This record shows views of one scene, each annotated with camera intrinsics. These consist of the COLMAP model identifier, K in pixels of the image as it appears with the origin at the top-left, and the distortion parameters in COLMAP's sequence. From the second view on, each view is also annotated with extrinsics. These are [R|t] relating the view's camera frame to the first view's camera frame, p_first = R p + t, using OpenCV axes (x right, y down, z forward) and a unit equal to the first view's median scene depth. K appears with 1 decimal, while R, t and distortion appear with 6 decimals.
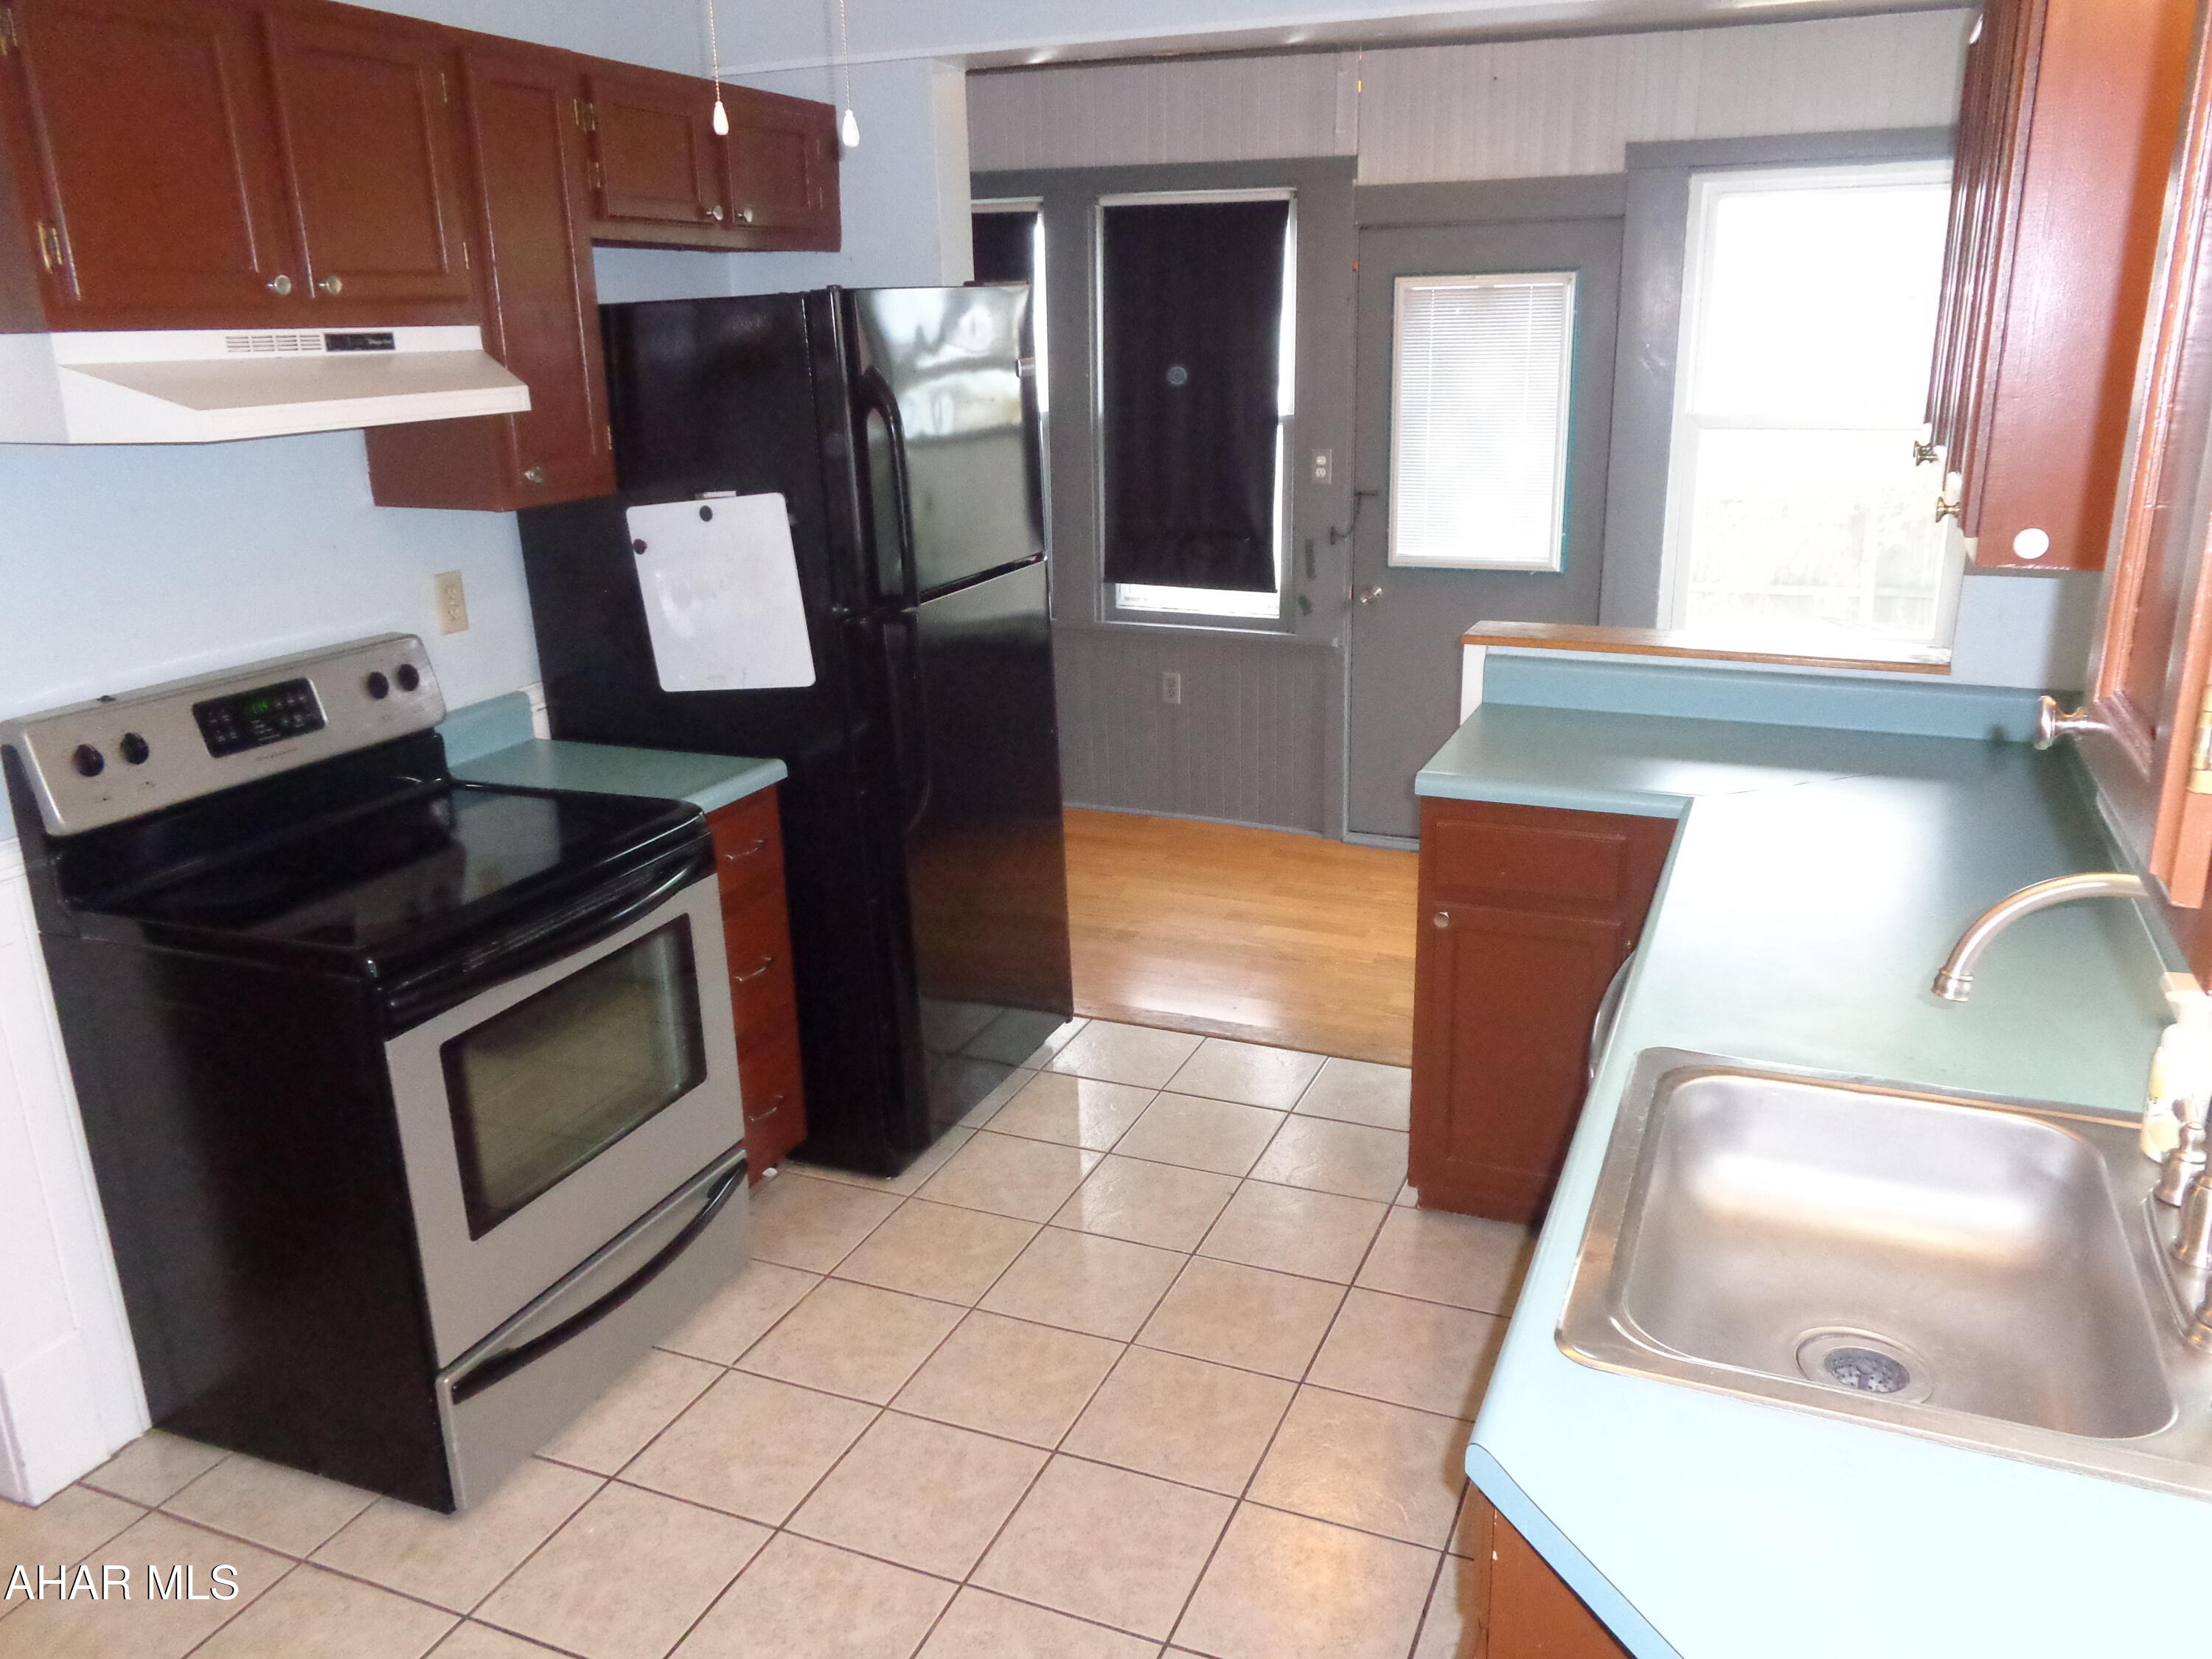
lens RADIAL K [[1679.2, 0, 1103.7], [0, 1679.2, 843.5], [0, 0, 1]] dist [-0.002503, -0.000345]
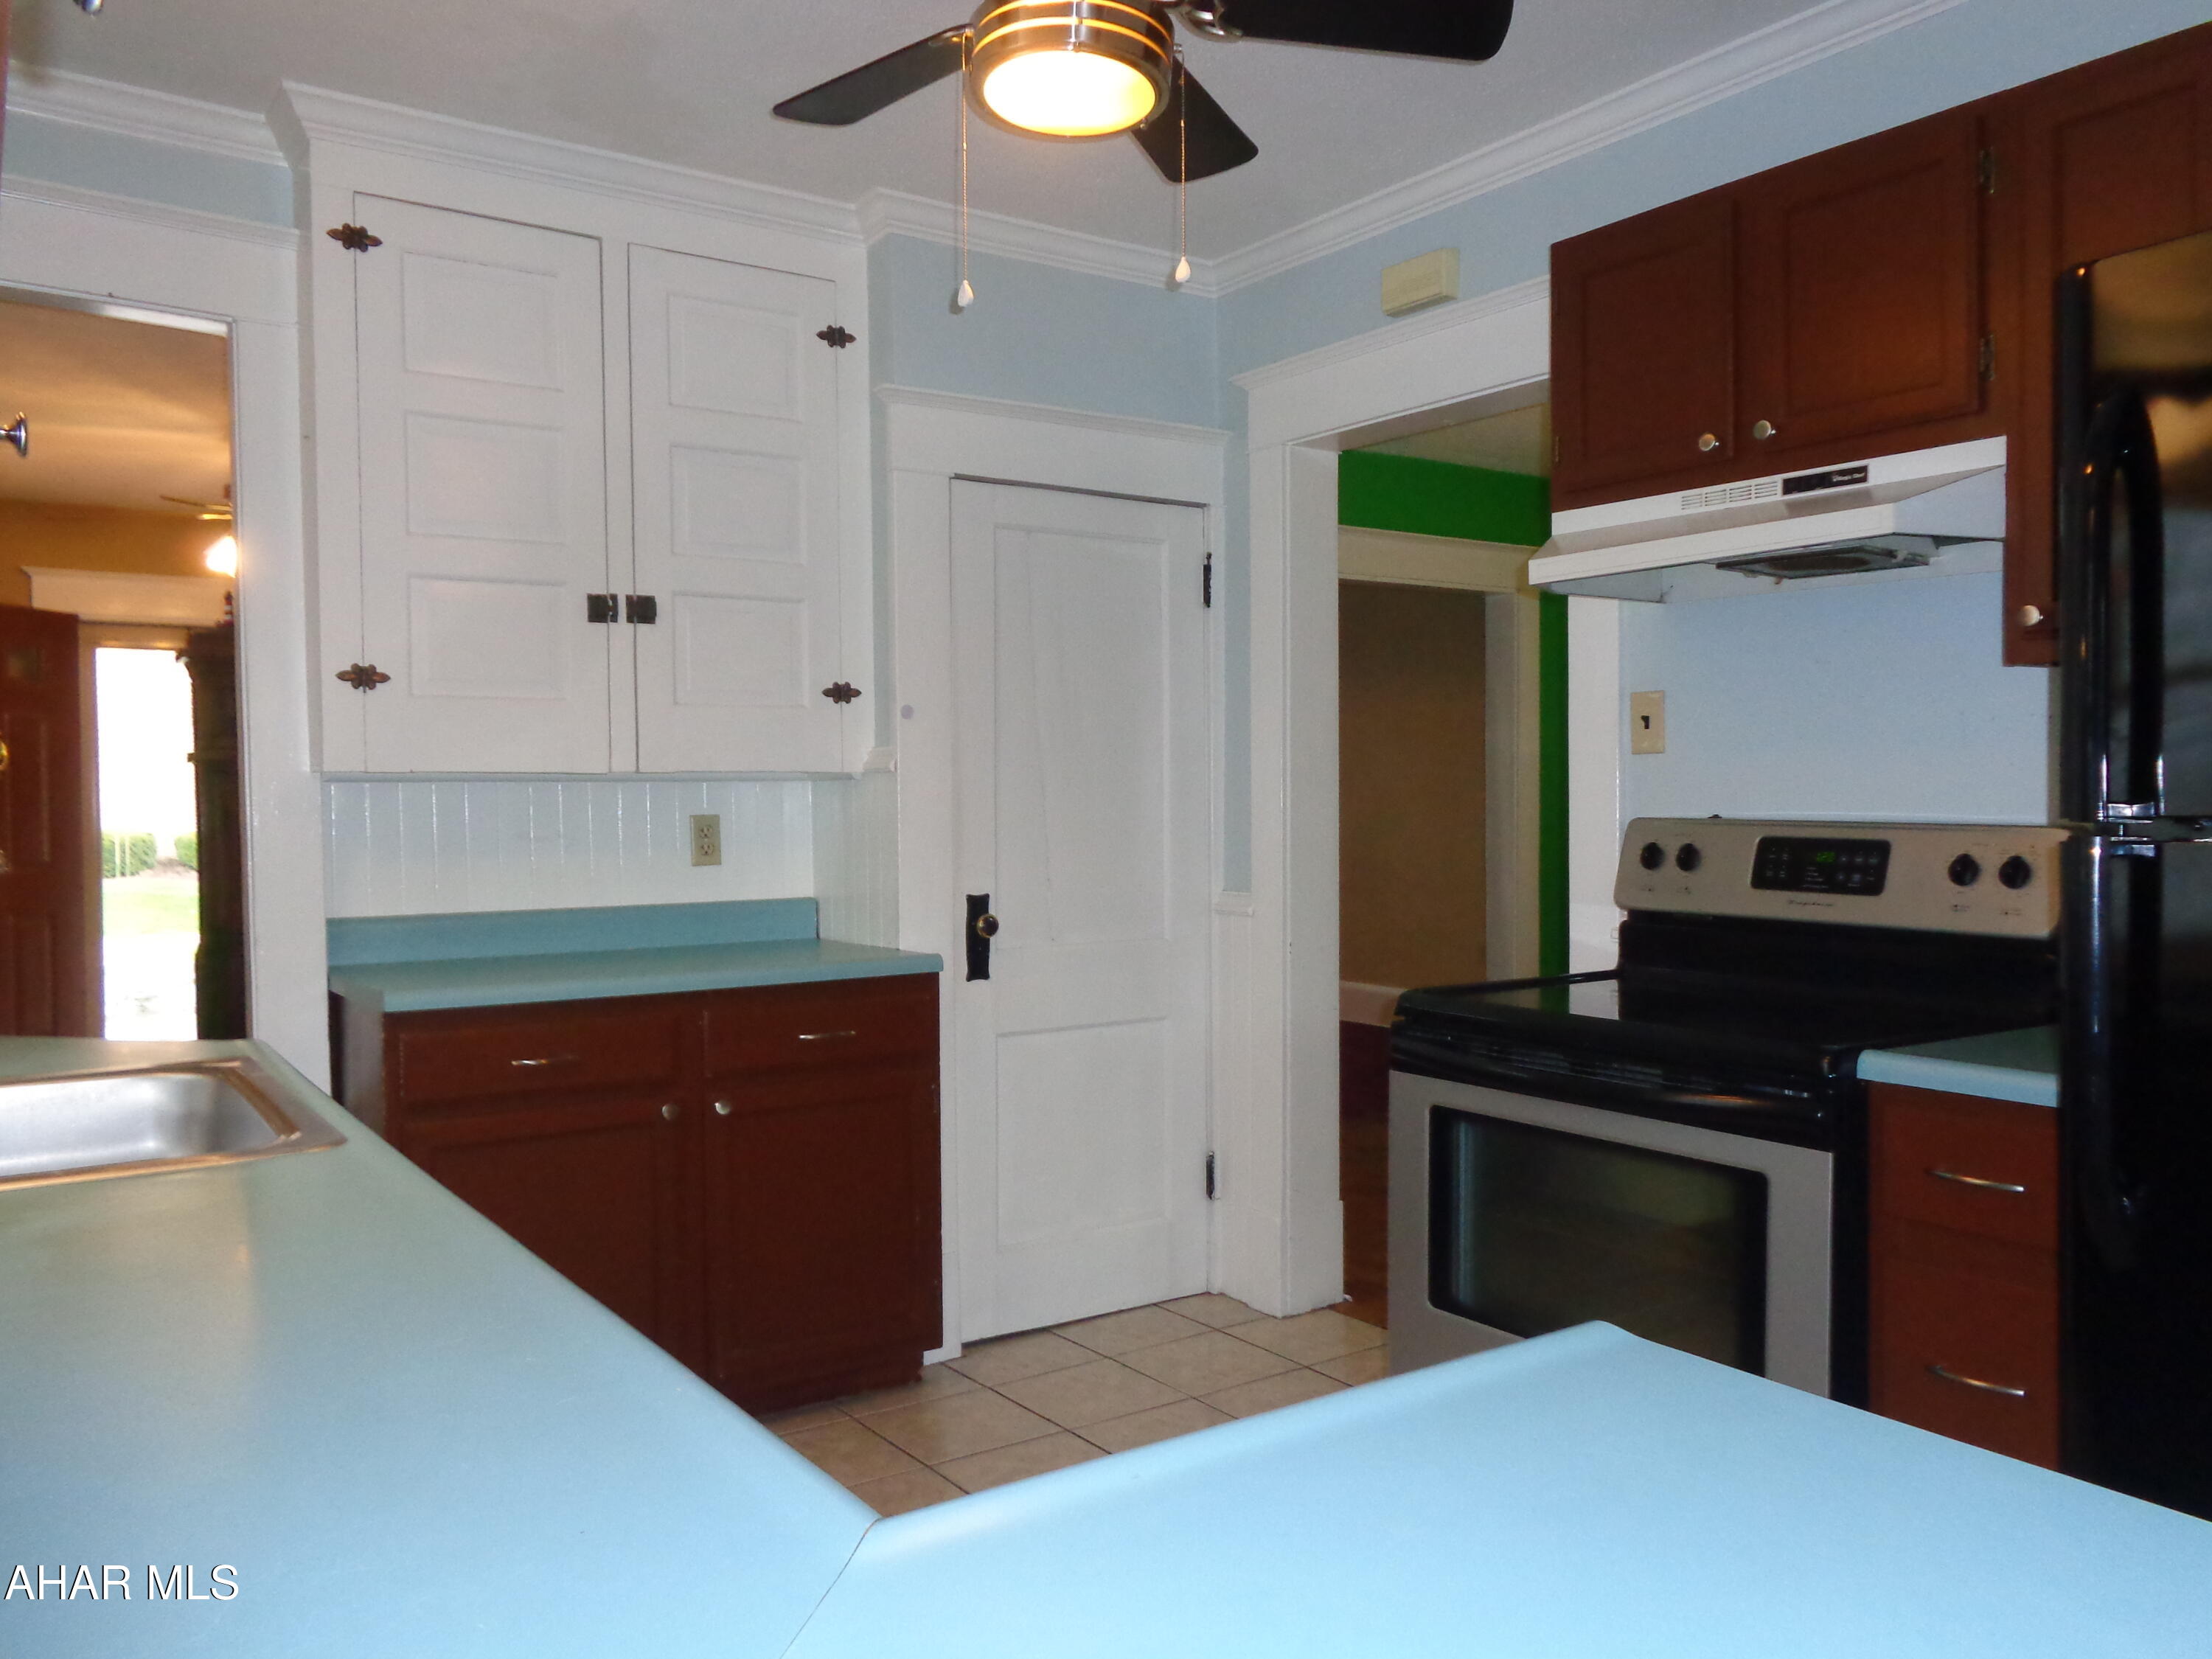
lens RADIAL K [[1635.4, 0, 1105.1], [0, 1635.4, 804.6], [0, 0, 1]] dist [0.000677, 0.004031]
pose [[-0.550801, 0.031100, -0.834057, 0.541724], [-0.237643, 0.952099, 0.192438, -0.197893], [0.800090, 0.304203, -0.517026, 1.164667]]
